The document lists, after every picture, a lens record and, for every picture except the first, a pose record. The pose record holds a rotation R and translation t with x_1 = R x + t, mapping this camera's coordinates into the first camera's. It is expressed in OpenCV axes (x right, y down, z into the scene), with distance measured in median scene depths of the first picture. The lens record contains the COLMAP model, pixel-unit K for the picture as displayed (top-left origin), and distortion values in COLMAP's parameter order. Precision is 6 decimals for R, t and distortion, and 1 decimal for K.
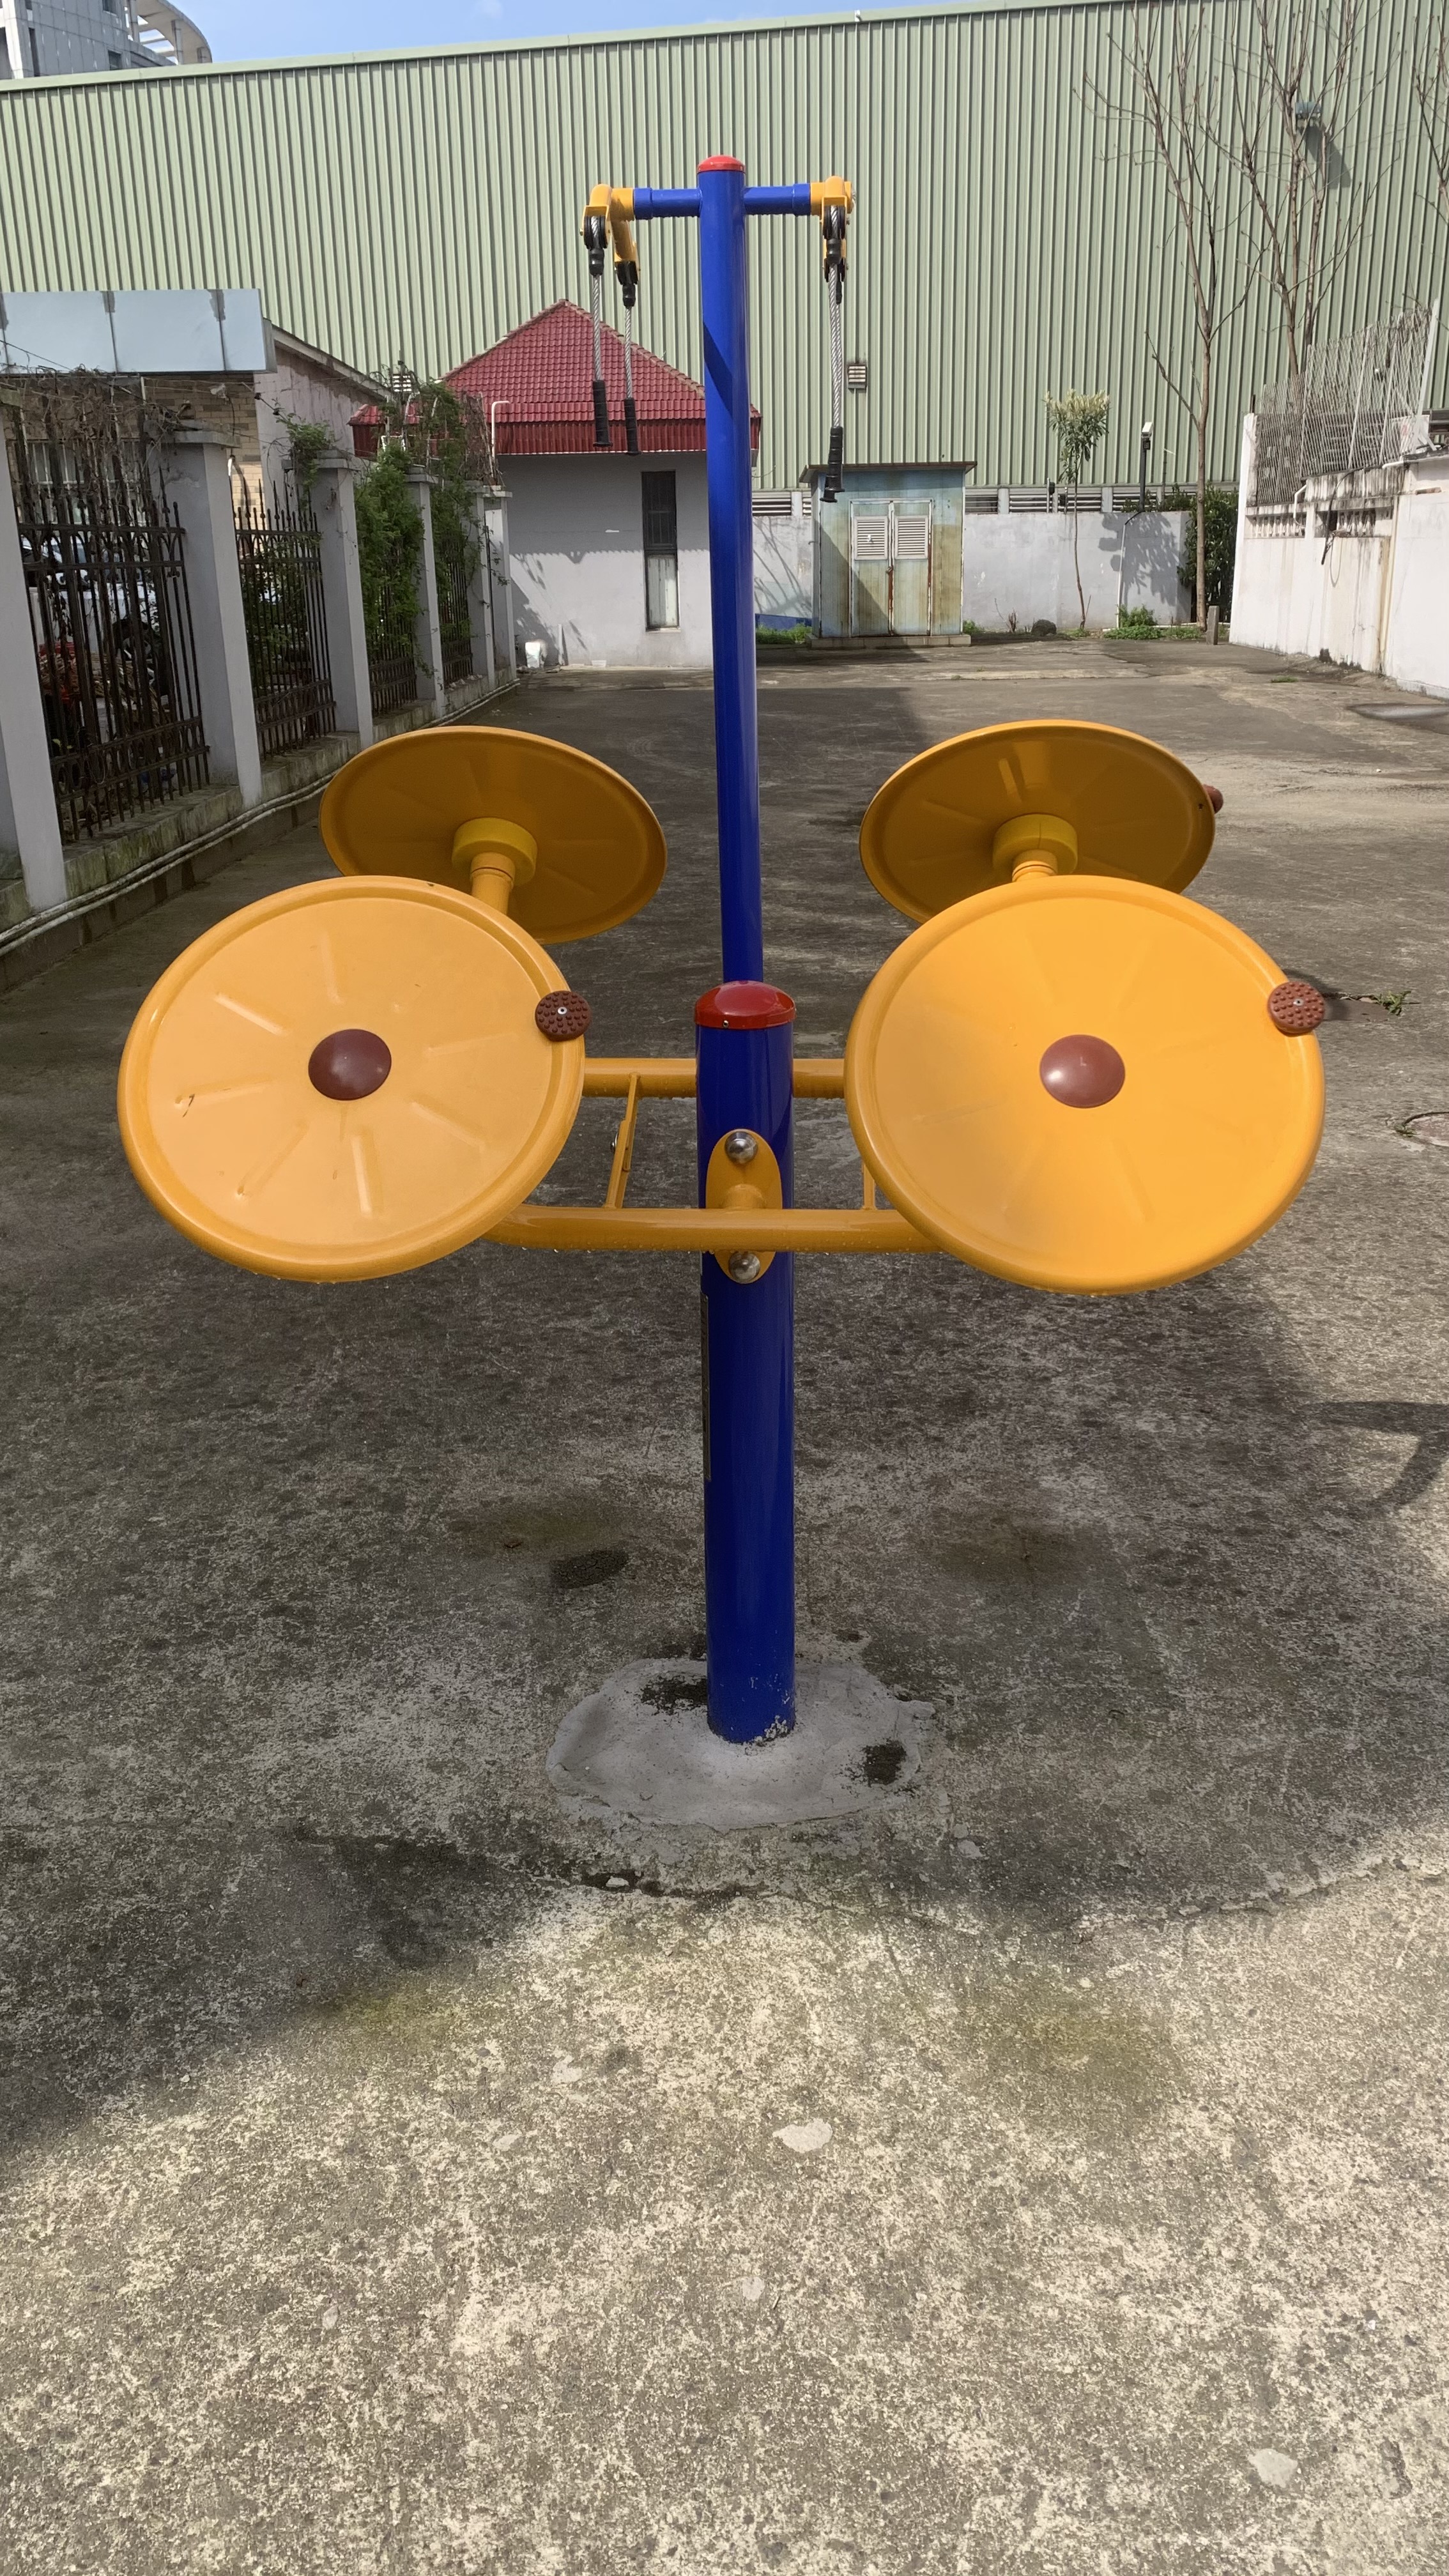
lens RADIAL K [[1915.4, 0, 724.5], [0, 1915.4, 1288.0], [0, 0, 1]] dist [0.097544, -0.208426]
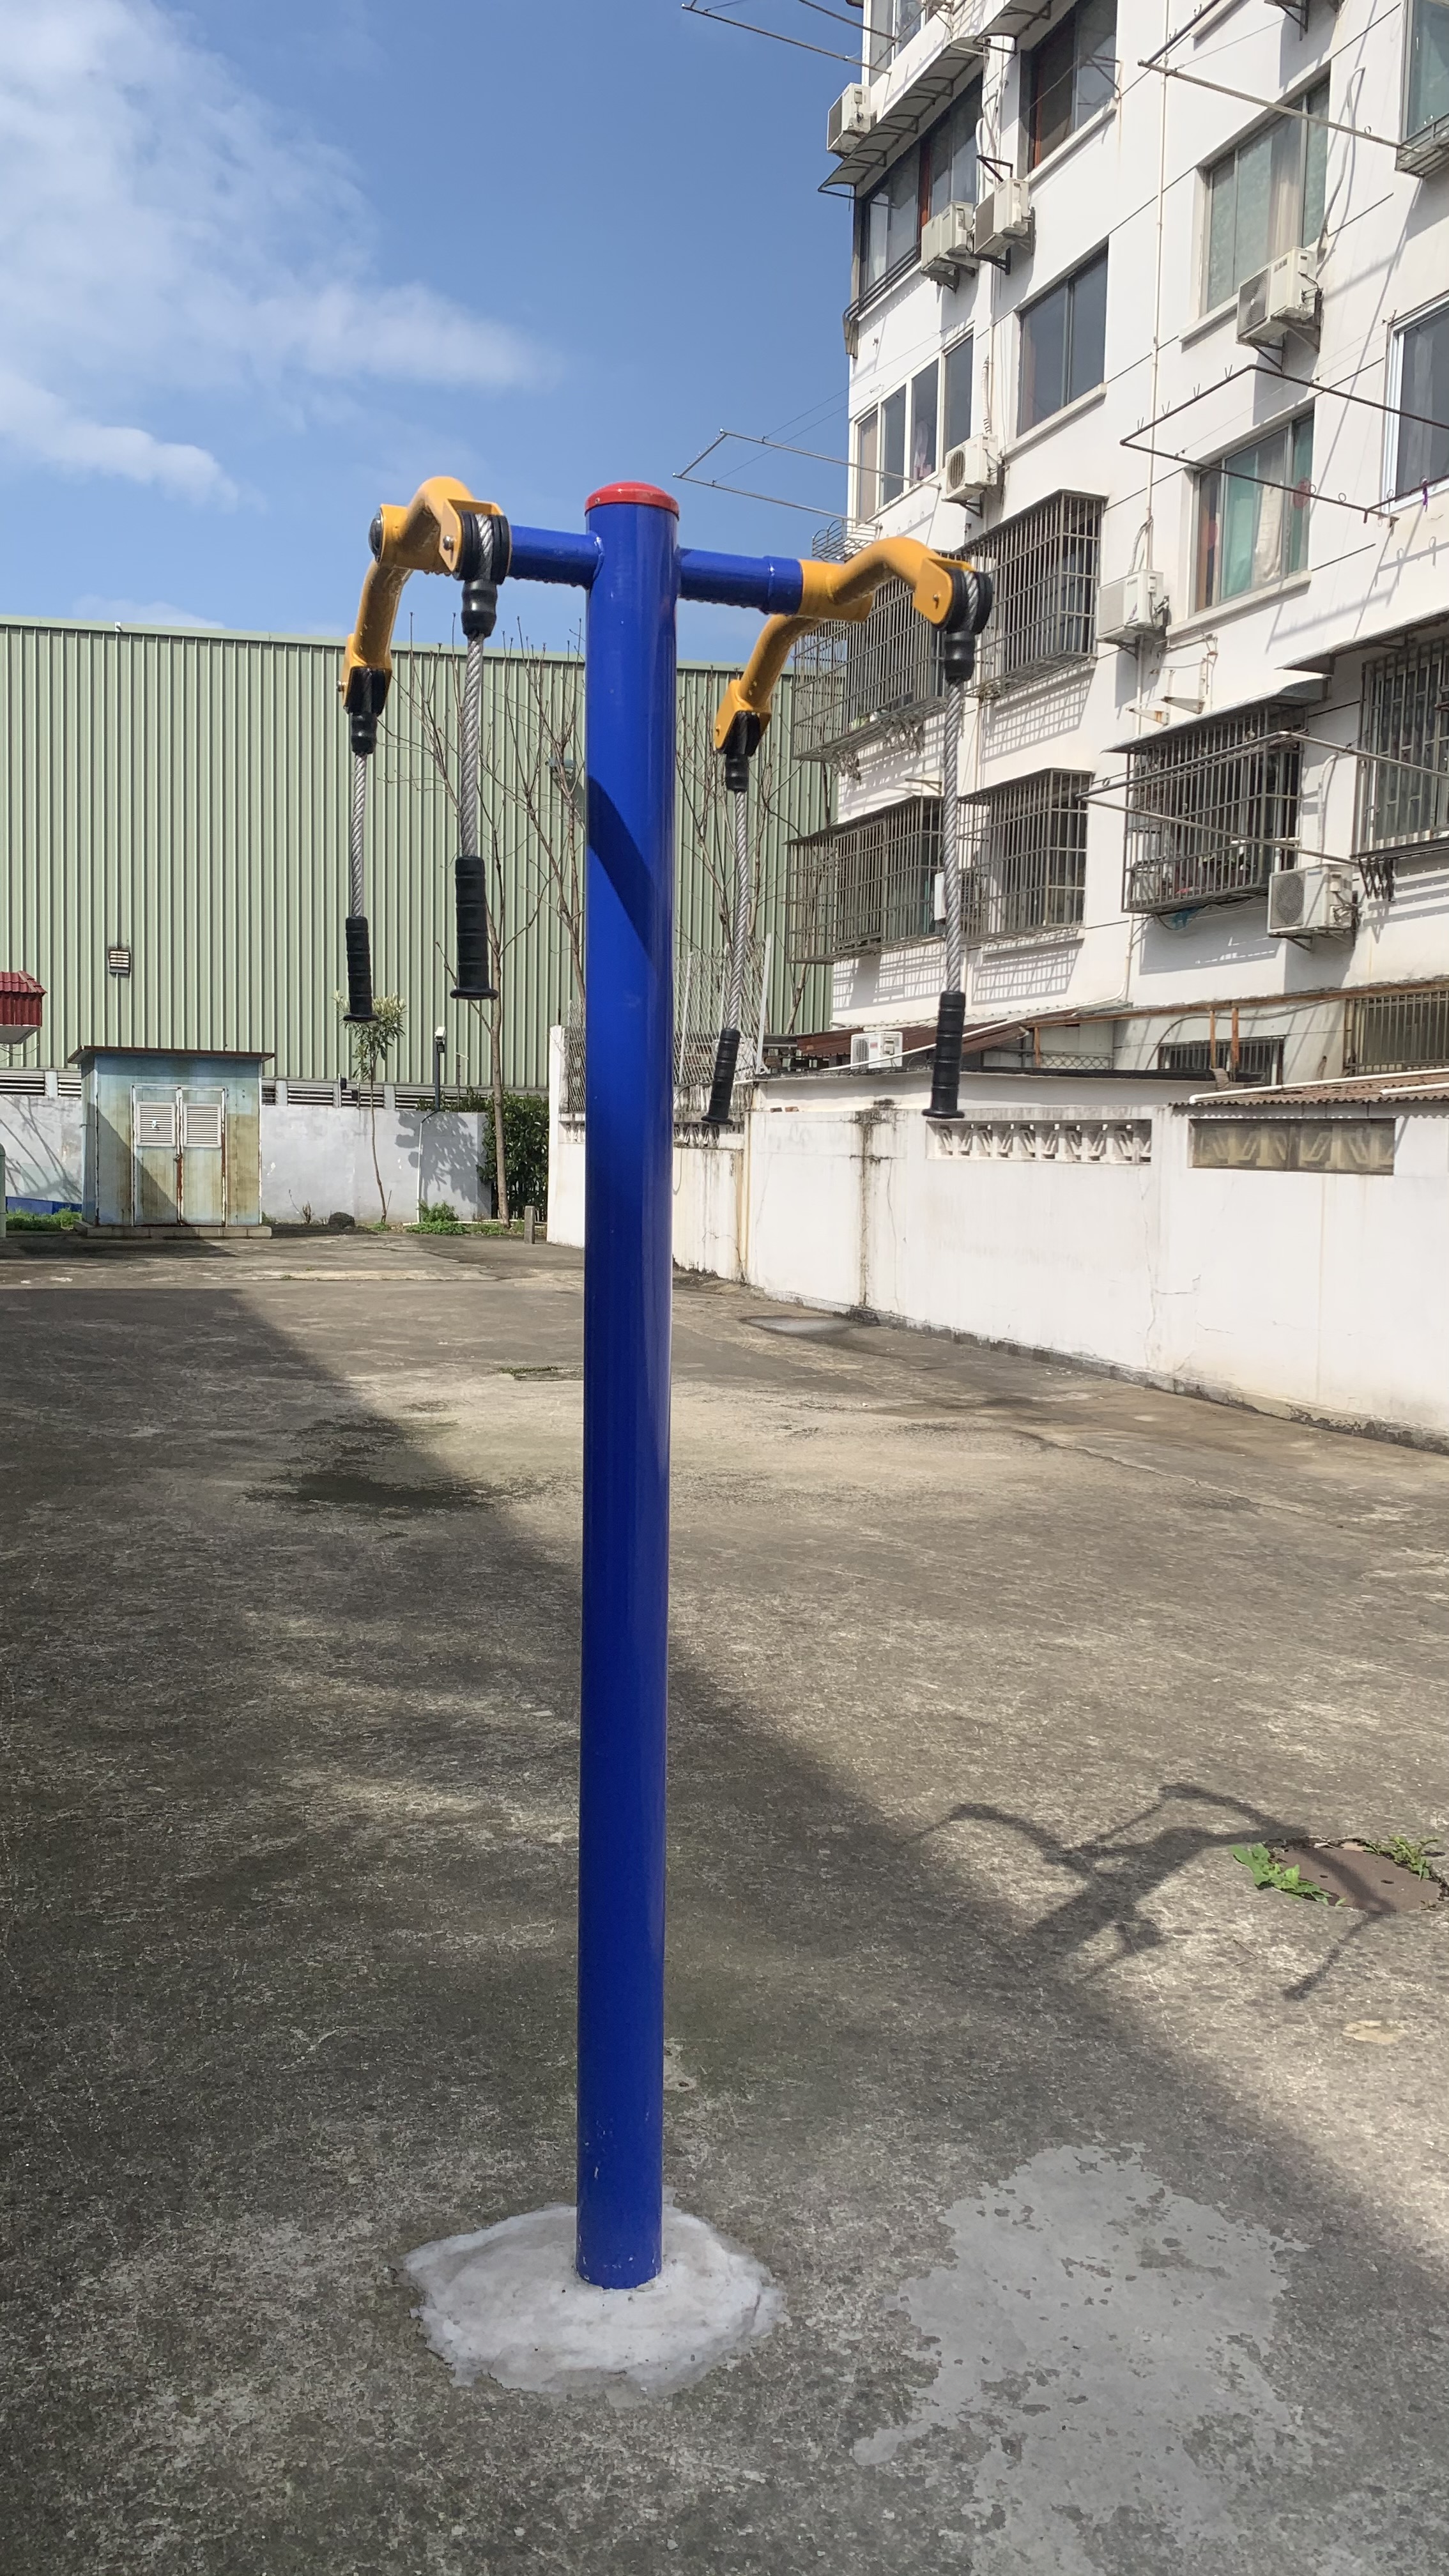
lens RADIAL K [[1915.4, 0, 724.5], [0, 1915.4, 1288.0], [0, 0, 1]] dist [0.097544, -0.208426]
pose [[0.918256, 0.007877, 0.395909, -0.036433], [0.104049, 0.959871, -0.260424, -0.049729], [-0.382073, 0.280330, 0.880588, 0.121364]]
